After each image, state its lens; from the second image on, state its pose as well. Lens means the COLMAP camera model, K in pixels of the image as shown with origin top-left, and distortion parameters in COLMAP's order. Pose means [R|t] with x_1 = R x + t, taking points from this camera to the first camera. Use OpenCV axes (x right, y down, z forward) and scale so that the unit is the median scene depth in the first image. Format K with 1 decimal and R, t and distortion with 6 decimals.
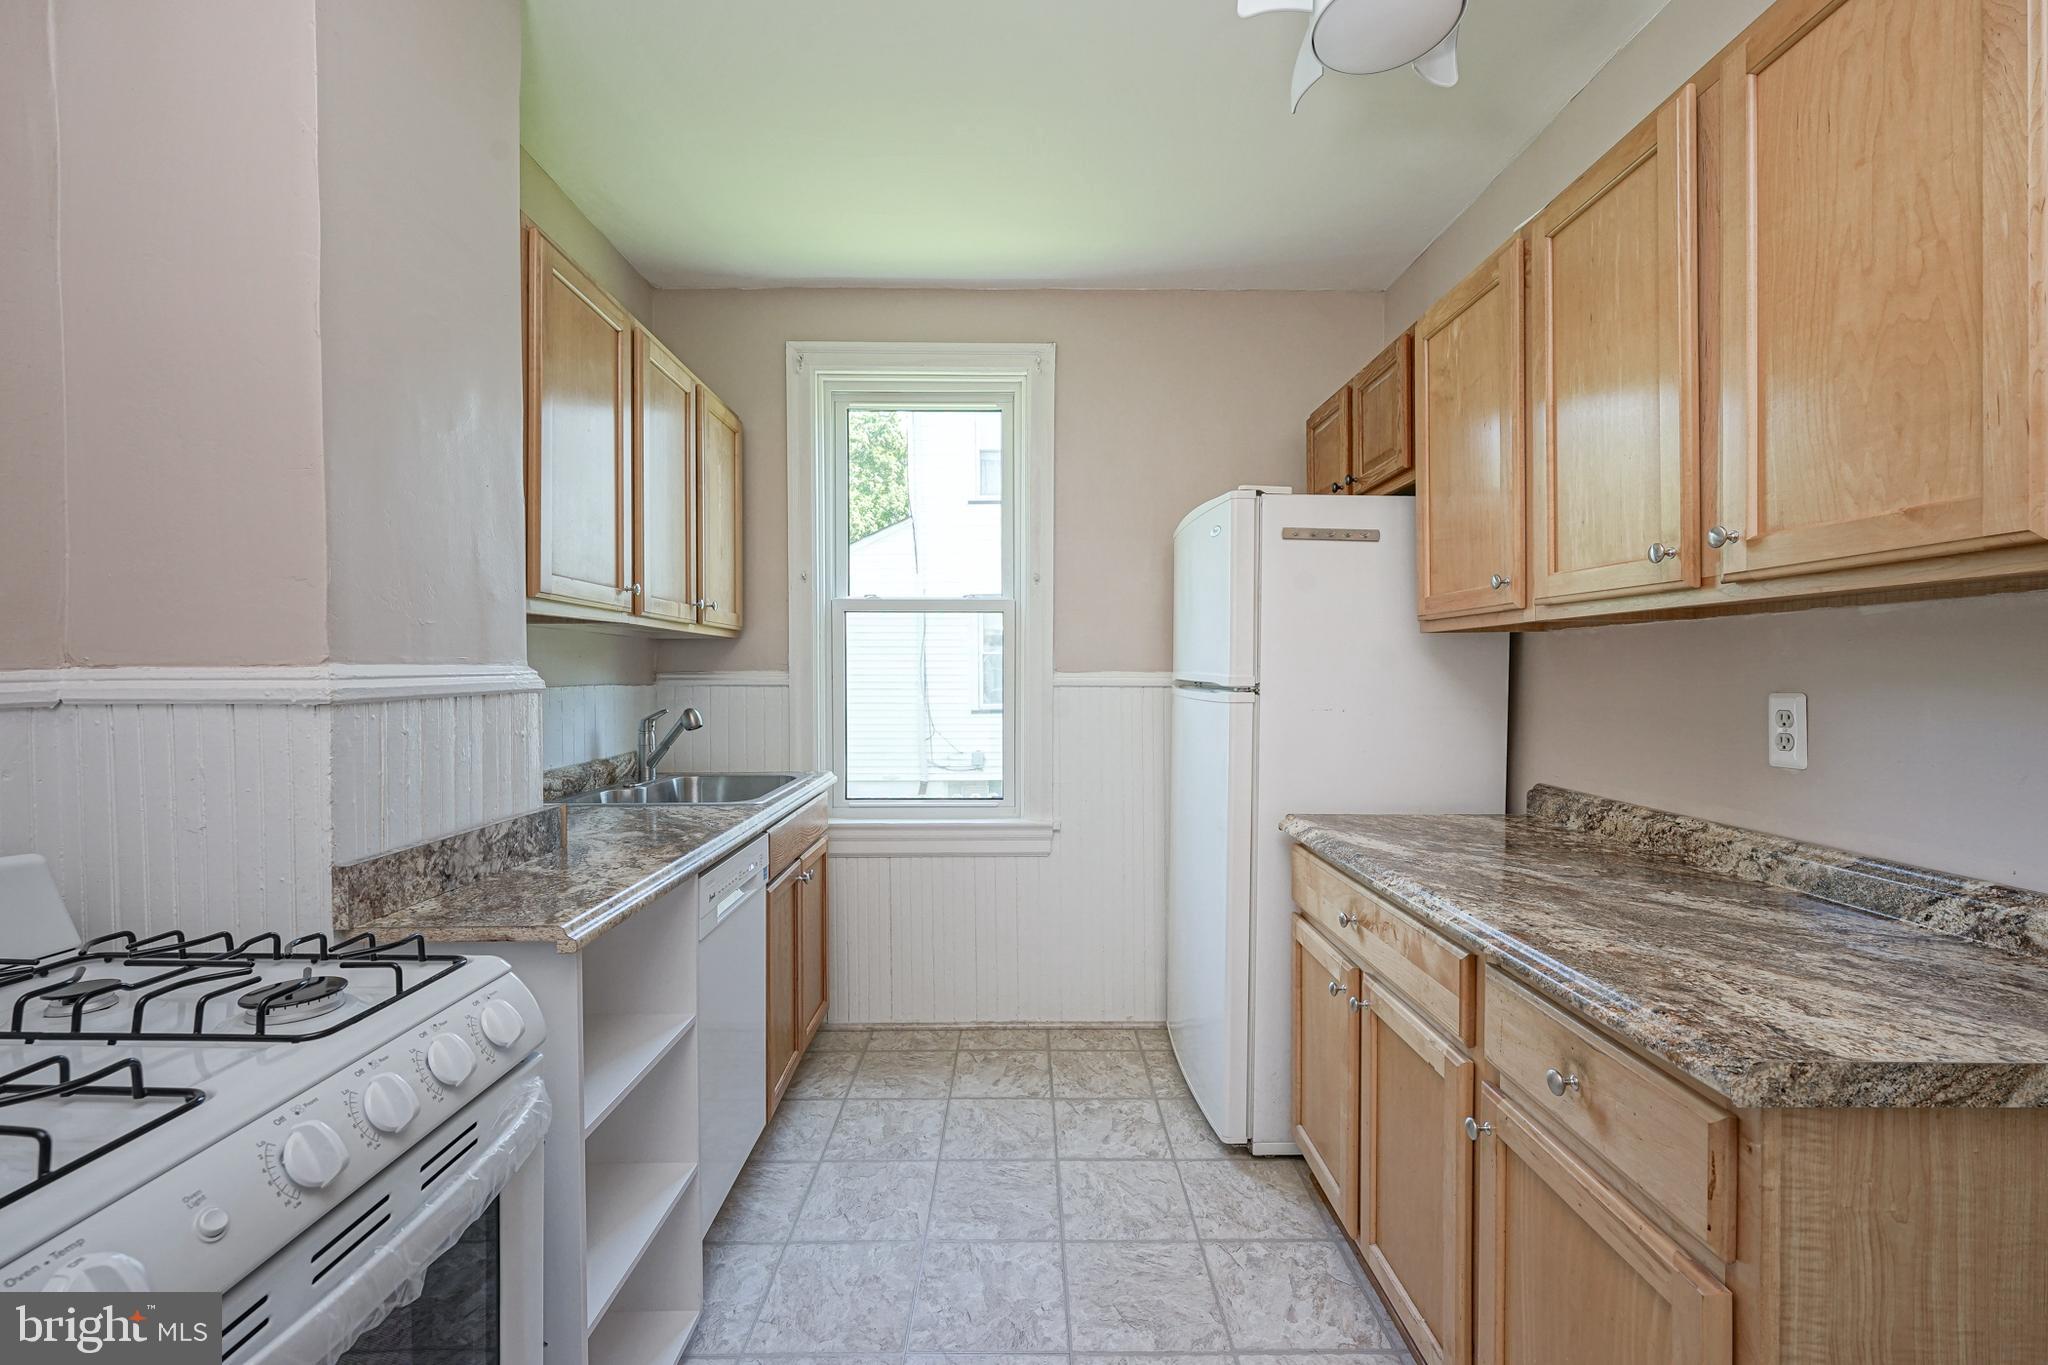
lens RADIAL K [[843.5, 0, 1032.5], [0, 843.5, 695.4], [0, 0, 1]] dist [-0.003856, 0.000056]
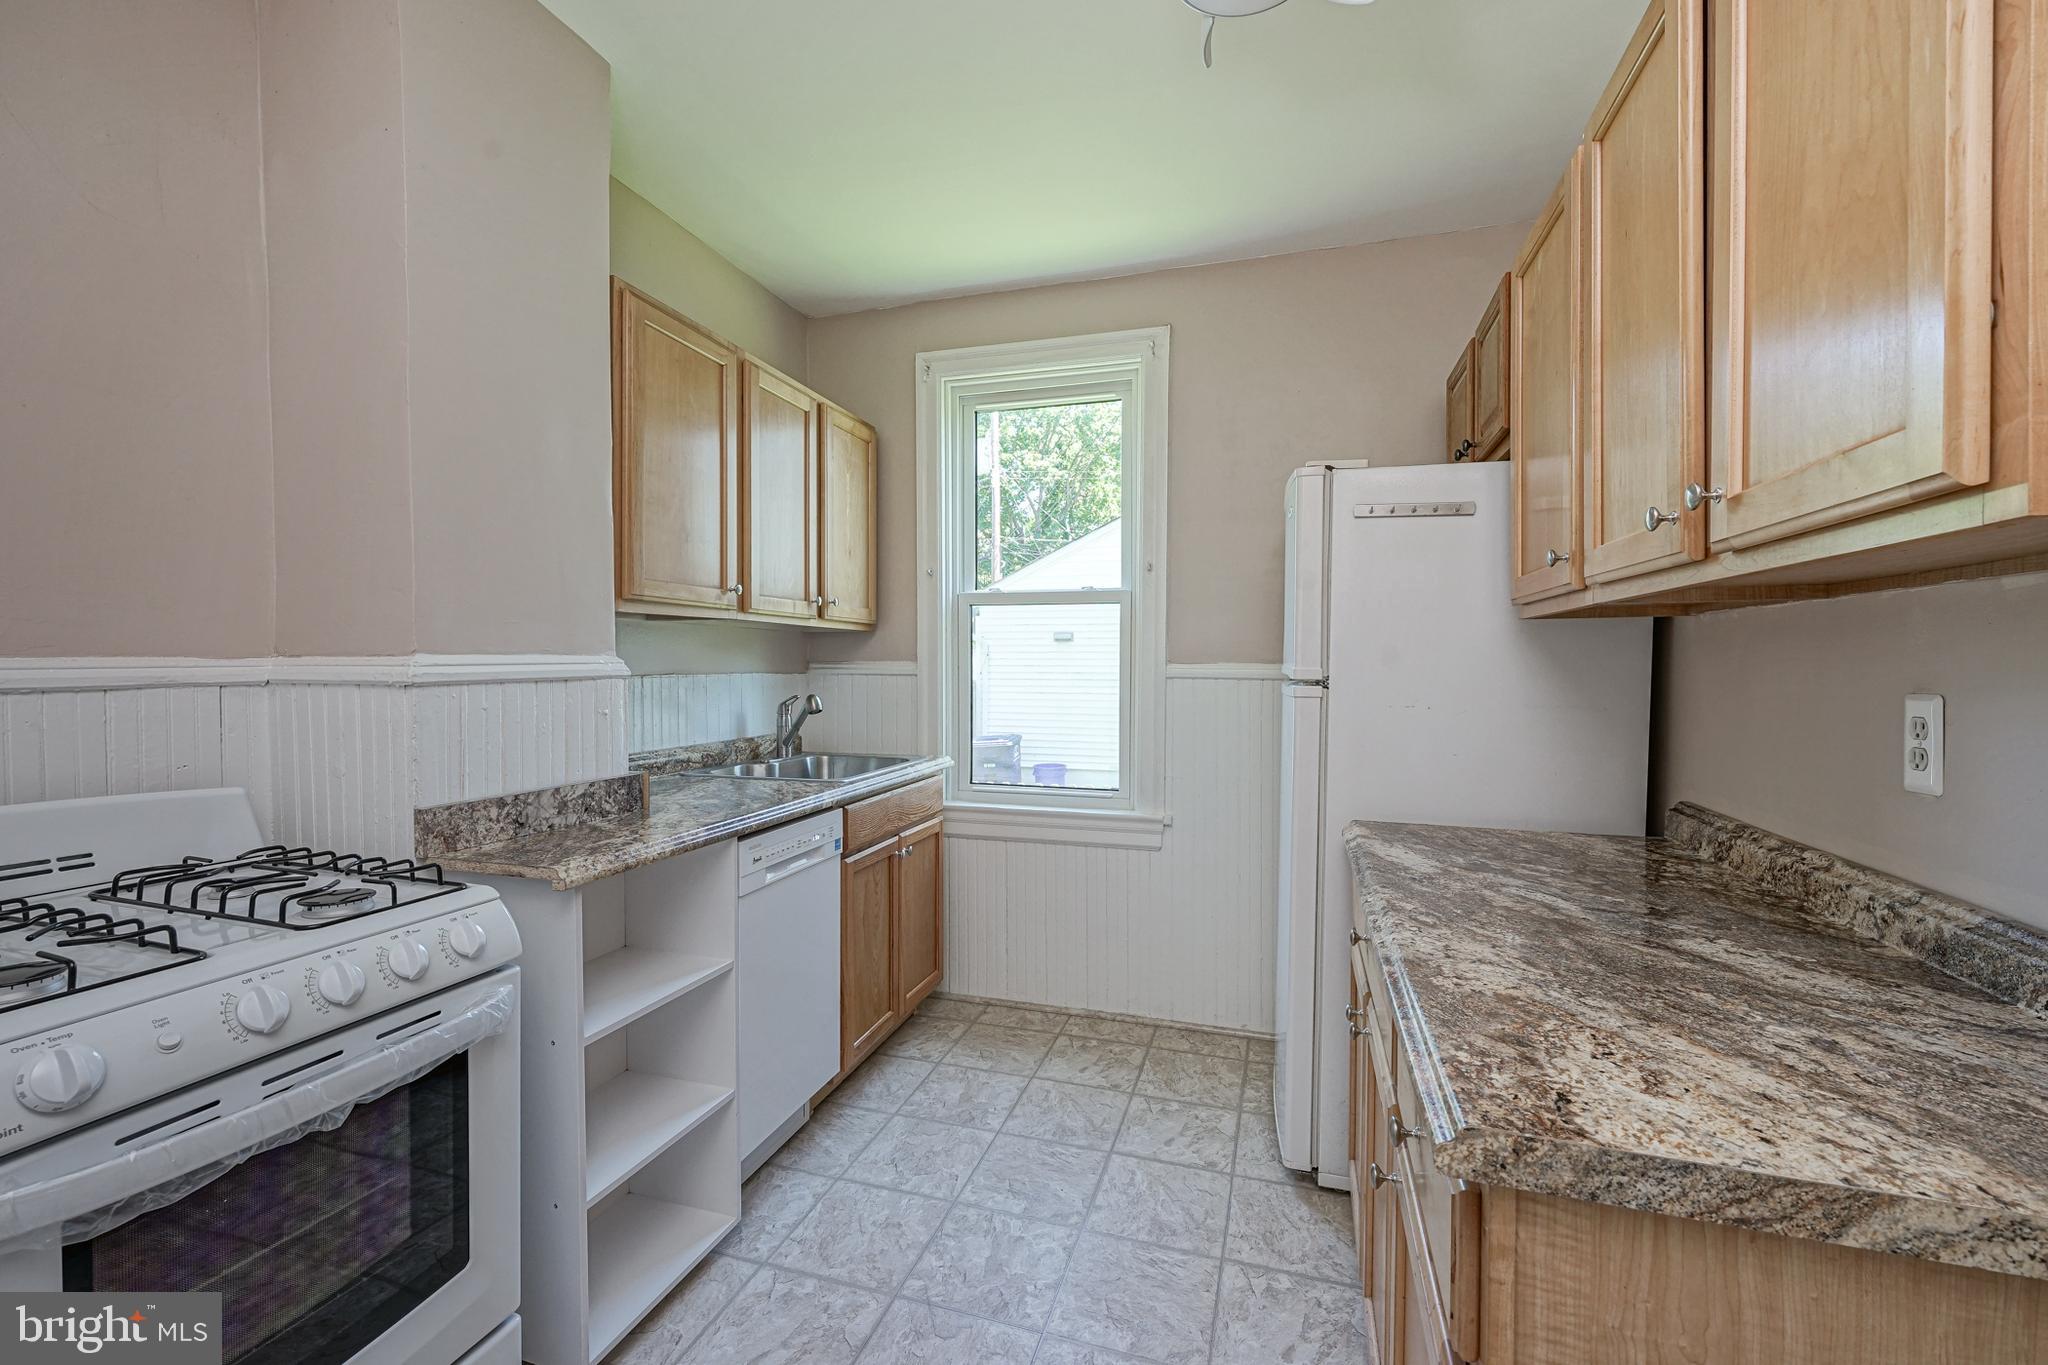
lens RADIAL K [[843.5, 0, 1003.7], [0, 843.5, 695.7], [0, 0, 1]] dist [-0.003856, 0.000056]
pose [[0.951221, 0.015763, -0.308106, 0.286848], [-0.012346, 0.999839, 0.013039, -0.000998], [0.308262, -0.008599, 0.951263, 0.023652]]
